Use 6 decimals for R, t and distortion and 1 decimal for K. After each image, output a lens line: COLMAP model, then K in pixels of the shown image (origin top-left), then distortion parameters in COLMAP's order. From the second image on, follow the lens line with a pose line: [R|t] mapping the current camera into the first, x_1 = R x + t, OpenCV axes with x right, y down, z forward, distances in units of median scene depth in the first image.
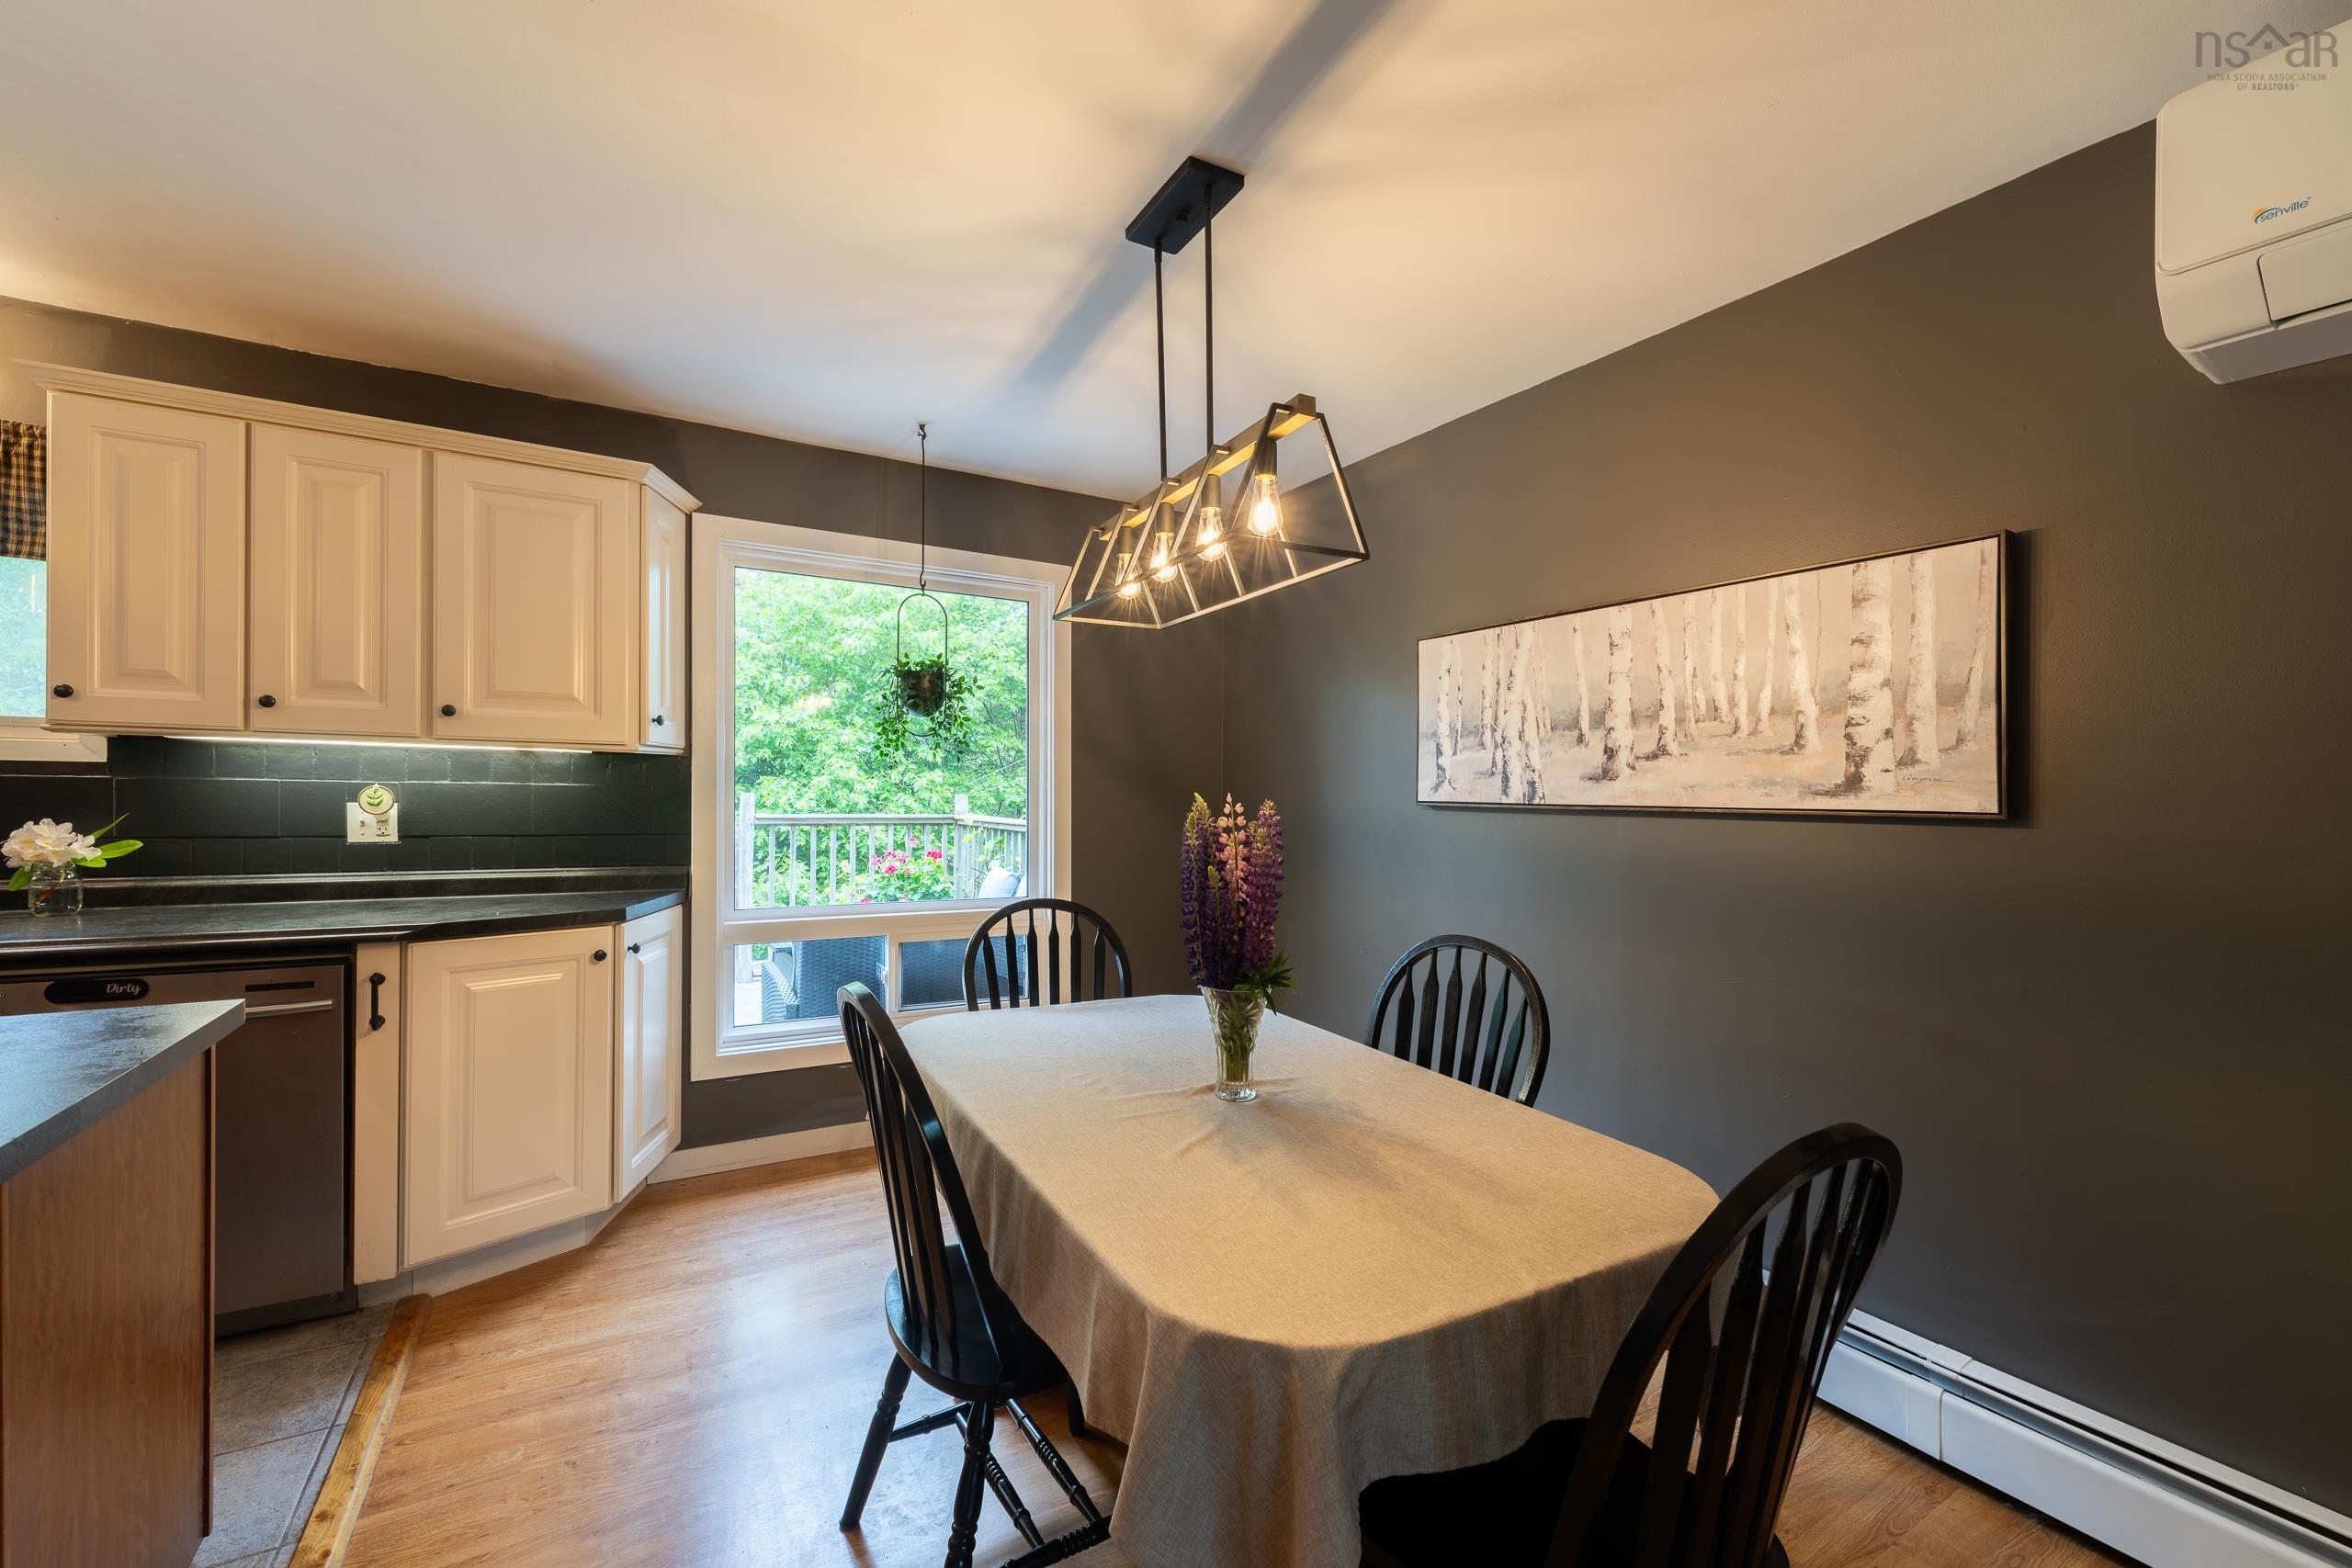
lens RADIAL K [[965.1, 0, 1170.2], [0, 965.1, 770.9], [0, 0, 1]] dist [-0.000567, -0.000011]
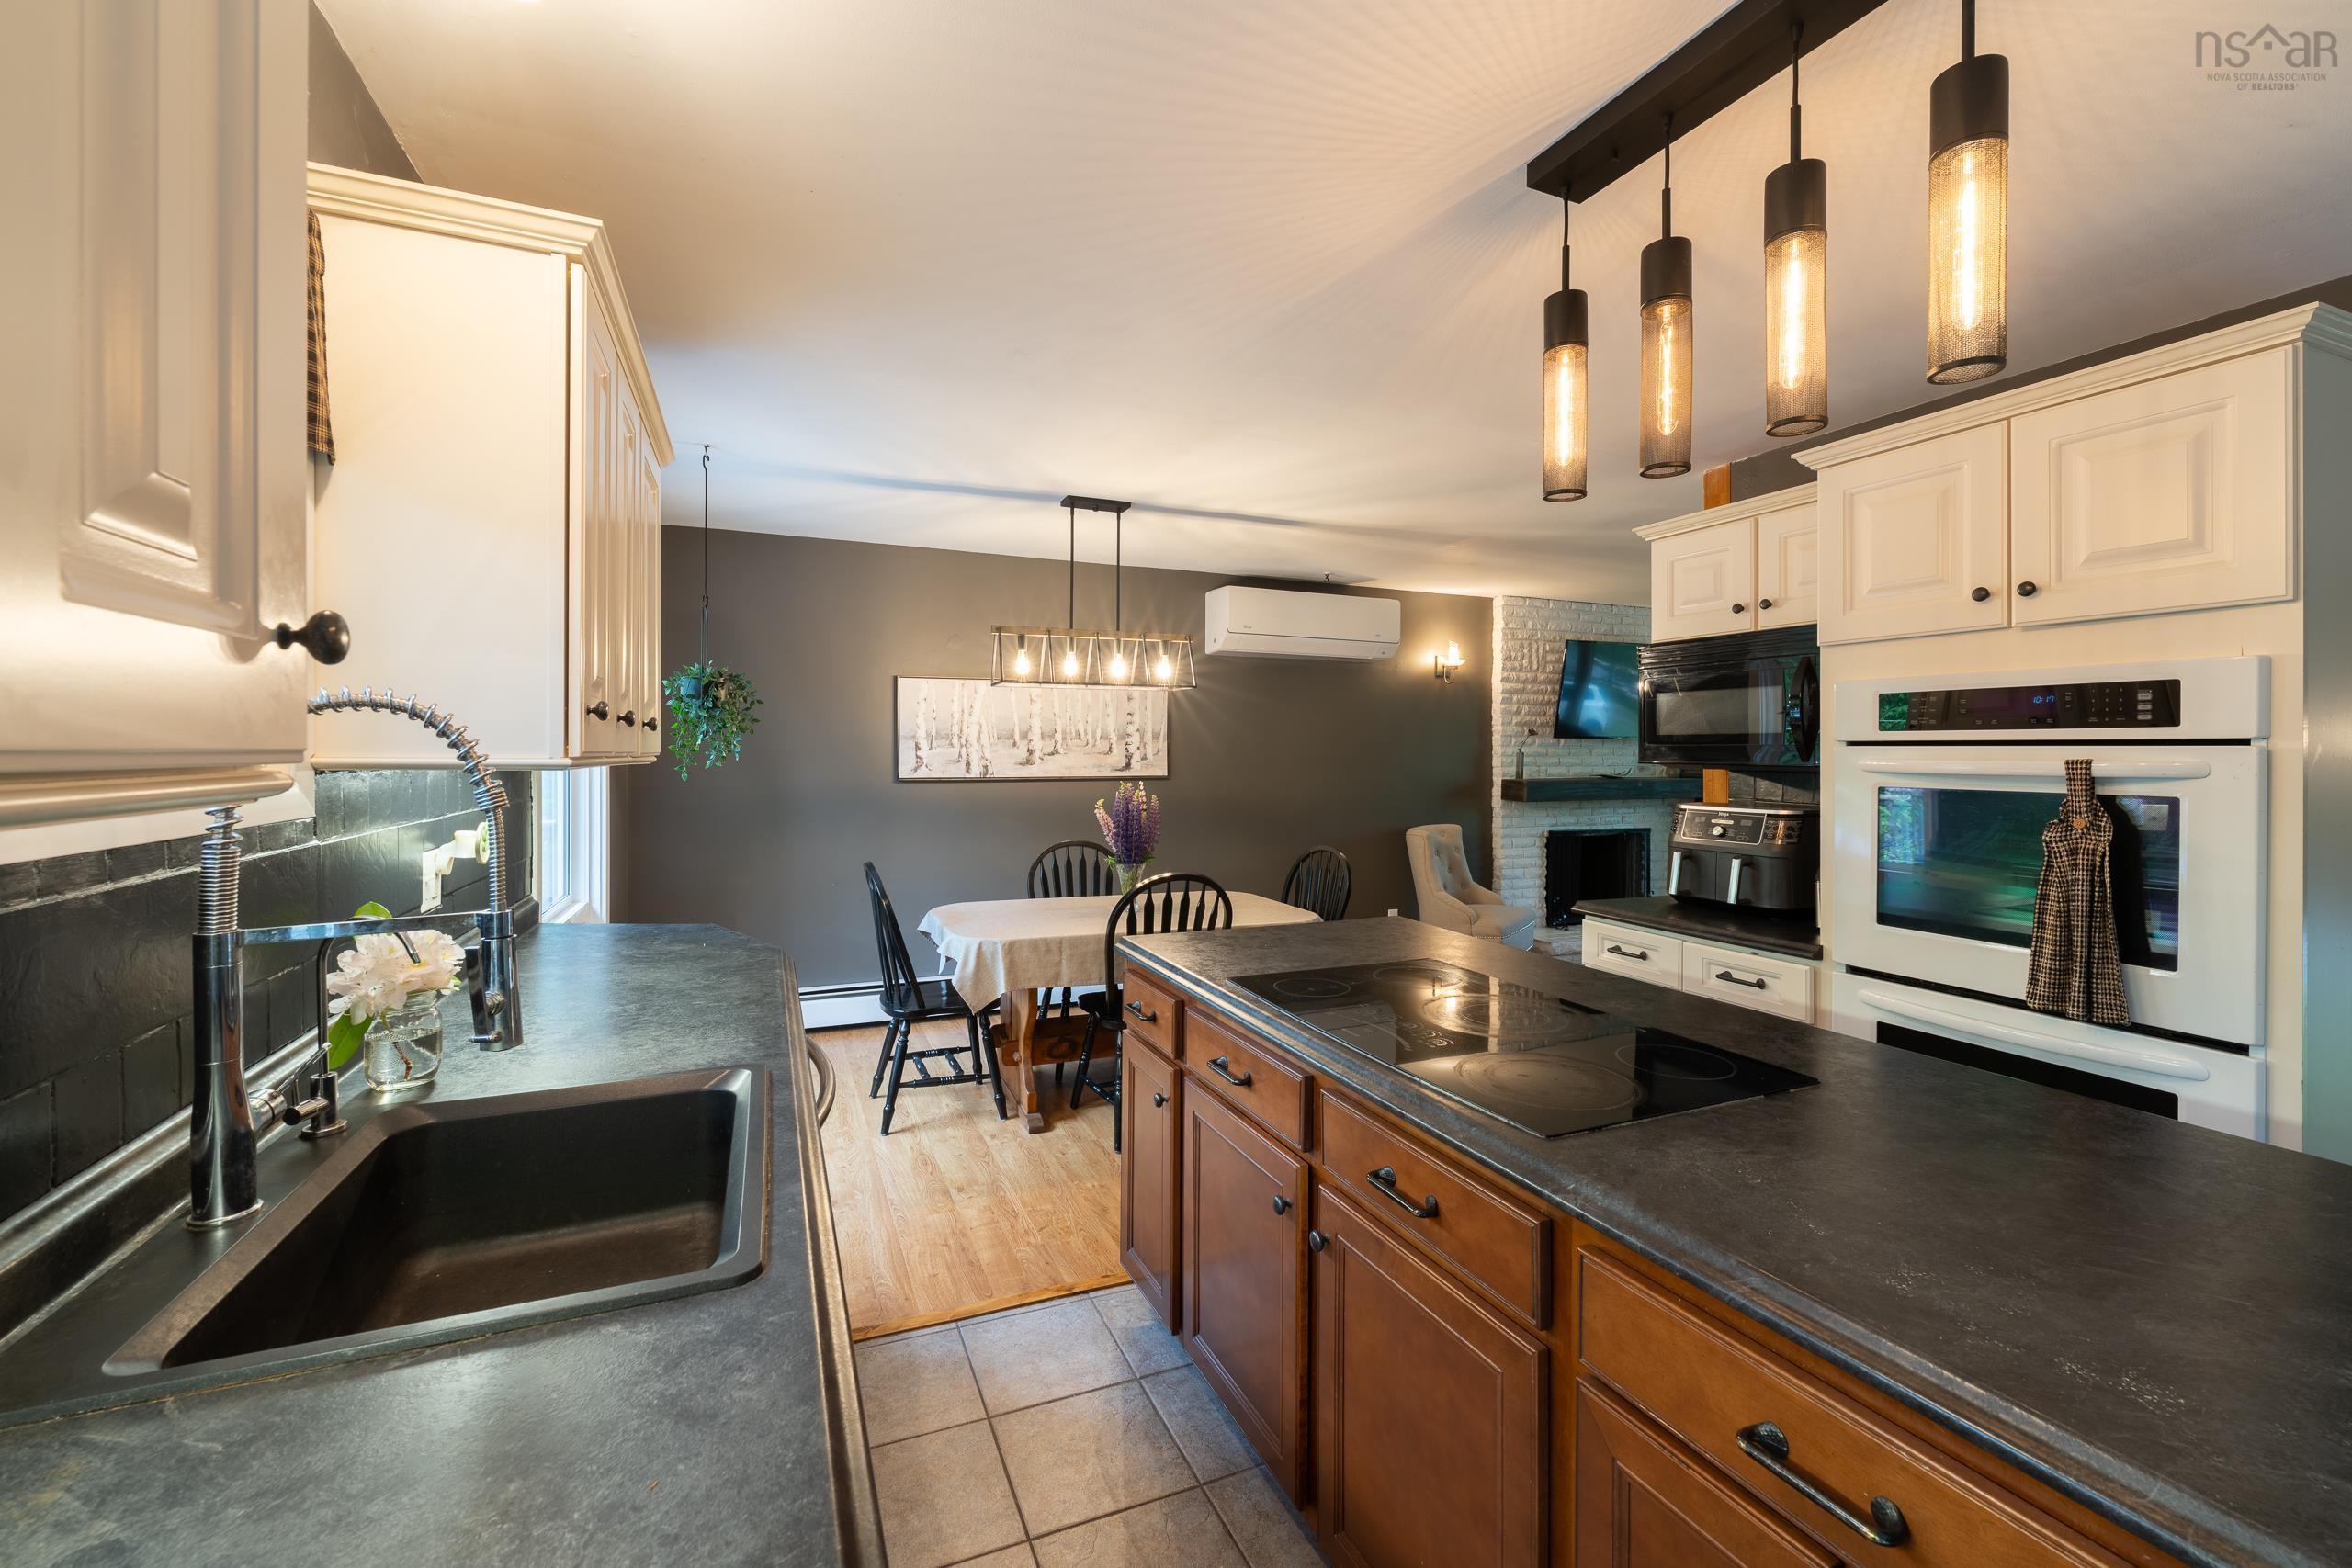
lens RADIAL K [[965.1, 0, 1170.2], [0, 965.1, 770.9], [0, 0, 1]] dist [-0.000567, -0.000011]
pose [[0.091355, -0.023543, 0.995540, -1.641600], [-0.018414, 0.999510, 0.025326, -0.036928], [-0.995648, -0.020645, 0.090877, 0.526365]]
